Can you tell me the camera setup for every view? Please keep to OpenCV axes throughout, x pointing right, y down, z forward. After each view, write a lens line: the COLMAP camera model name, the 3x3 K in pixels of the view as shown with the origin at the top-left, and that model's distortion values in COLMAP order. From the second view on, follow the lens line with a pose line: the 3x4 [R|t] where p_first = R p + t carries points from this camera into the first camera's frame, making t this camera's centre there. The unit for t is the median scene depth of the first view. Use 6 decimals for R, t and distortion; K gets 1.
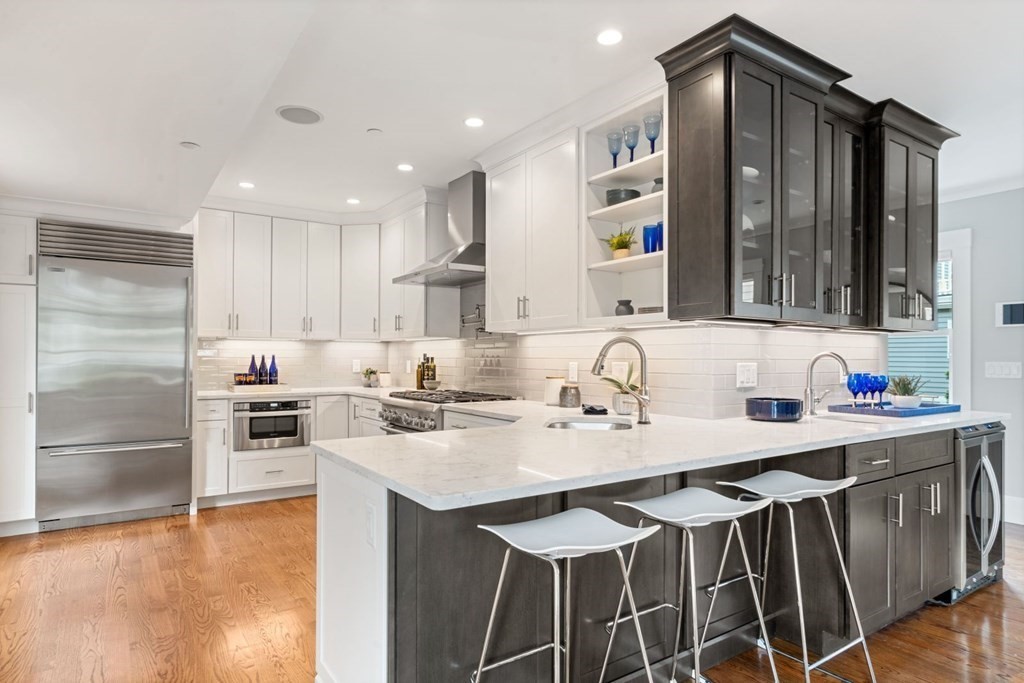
lens RADIAL K [[575.5, 0, 511.1], [0, 575.5, 350.0], [0, 0, 1]] dist [-0.002302, 0.000061]
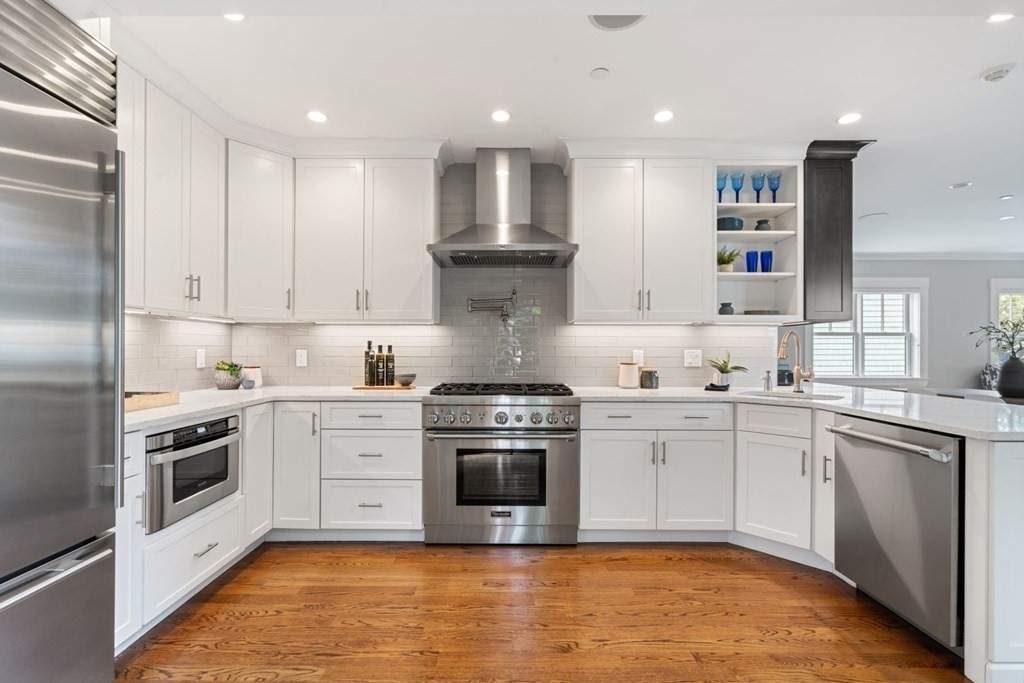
lens RADIAL K [[448.5, 0, 510.8], [0, 448.5, 343.2], [0, 0, 1]] dist [0.000413, -0.000139]
pose [[0.571768, 0.007139, 0.820384, -0.651422], [-0.011458, 0.999934, -0.000716, 0.009486], [-0.820335, -0.008991, 0.571813, 0.557609]]
